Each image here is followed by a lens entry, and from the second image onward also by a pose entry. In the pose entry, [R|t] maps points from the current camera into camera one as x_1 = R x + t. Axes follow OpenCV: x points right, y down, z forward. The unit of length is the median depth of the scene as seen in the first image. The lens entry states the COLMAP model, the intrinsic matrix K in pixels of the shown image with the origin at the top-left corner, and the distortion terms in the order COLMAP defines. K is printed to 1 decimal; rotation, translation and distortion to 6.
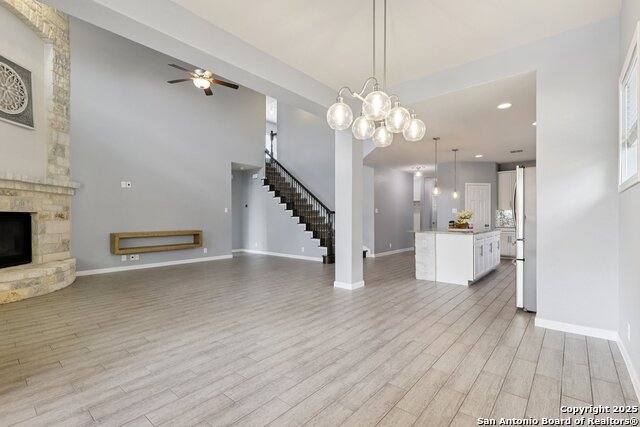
lens RADIAL K [[294.3, 0, 322.1], [0, 294.3, 219.4], [0, 0, 1]] dist [0.013156, -0.000718]
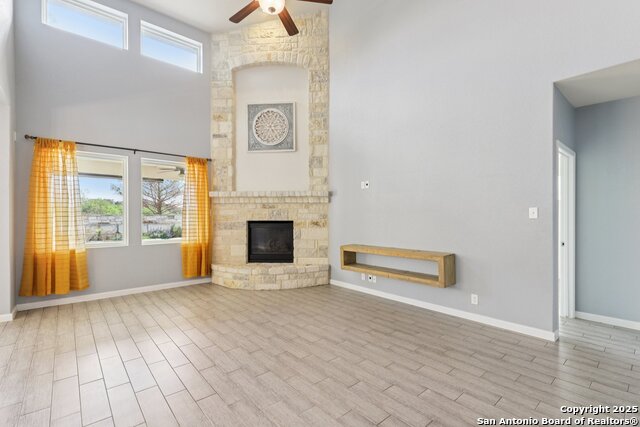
lens RADIAL K [[294.3, 0, 317.8], [0, 294.3, 217.2], [0, 0, 1]] dist [0.013156, -0.000718]
pose [[-0.145819, 0.007429, -0.989283, 0.166654], [-0.004226, 0.999958, 0.008133, -0.043127], [0.989302, 0.005367, -0.145781, 1.165923]]
